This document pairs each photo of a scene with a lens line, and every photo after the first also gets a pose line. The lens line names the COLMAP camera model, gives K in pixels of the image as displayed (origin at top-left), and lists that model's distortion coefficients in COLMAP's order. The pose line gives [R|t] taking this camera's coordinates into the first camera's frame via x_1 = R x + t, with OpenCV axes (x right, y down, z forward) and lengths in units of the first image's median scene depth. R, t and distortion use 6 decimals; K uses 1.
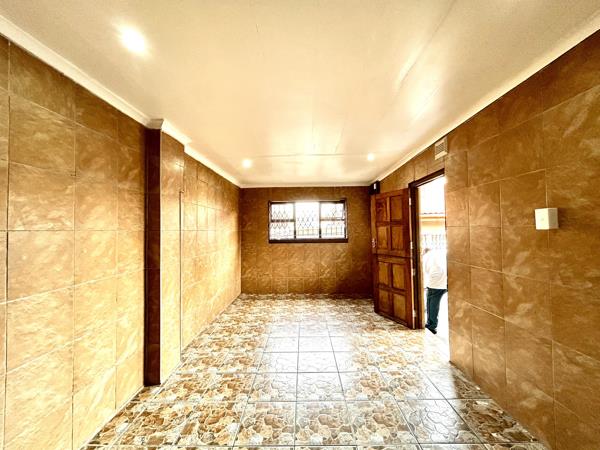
lens RADIAL K [[239.4, 0, 300.9], [0, 239.4, 223.8], [0, 0, 1]] dist [0.000253, 0.000102]
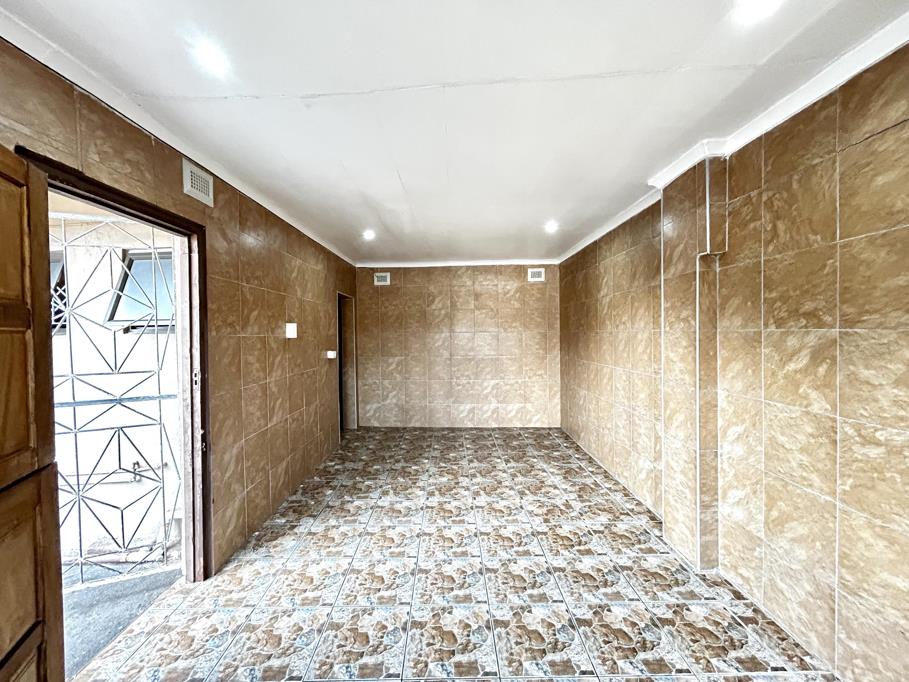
lens RADIAL K [[362.7, 0, 453.4], [0, 362.7, 338.2], [0, 0, 1]] dist [0.000253, 0.000102]
pose [[-0.999523, 0.021256, -0.022397, 0.081861], [0.021561, 0.999677, -0.013463, 0.051635], [0.022104, -0.013939, -0.999659, 2.224226]]
